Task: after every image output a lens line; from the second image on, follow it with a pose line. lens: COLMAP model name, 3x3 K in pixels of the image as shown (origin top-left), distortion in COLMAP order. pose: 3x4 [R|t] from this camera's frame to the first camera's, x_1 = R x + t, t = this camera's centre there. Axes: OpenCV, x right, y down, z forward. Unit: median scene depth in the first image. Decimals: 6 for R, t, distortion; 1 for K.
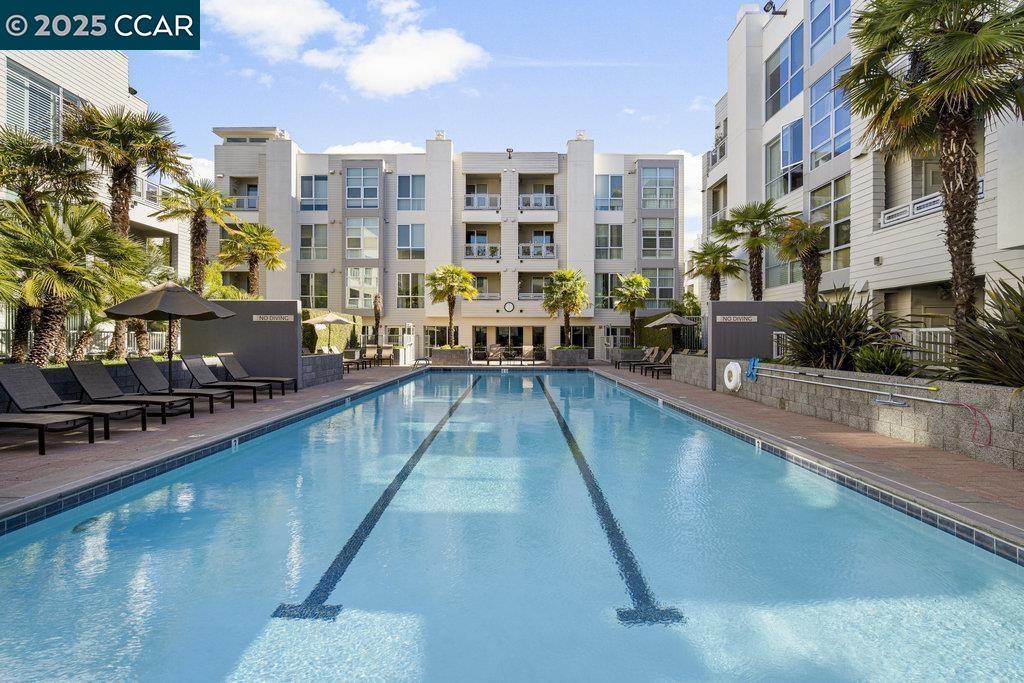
lens RADIAL K [[471.2, 0, 513.6], [0, 471.2, 340.4], [0, 0, 1]] dist [-0.000590, 0.001071]
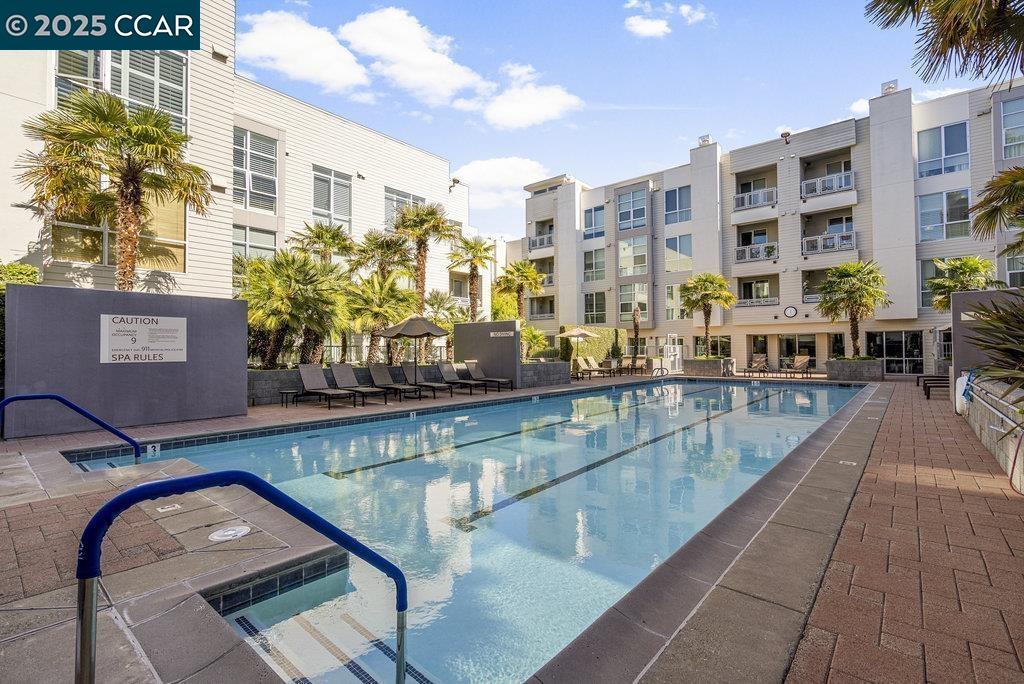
lens RADIAL K [[471.2, 0, 513.6], [0, 471.2, 340.9], [0, 0, 1]] dist [-0.000590, 0.001071]
pose [[0.768503, -0.020973, -0.639503, 0.153491], [0.005826, 0.999651, -0.025782, 0.002498], [0.639820, 0.016087, 0.768356, 0.000011]]
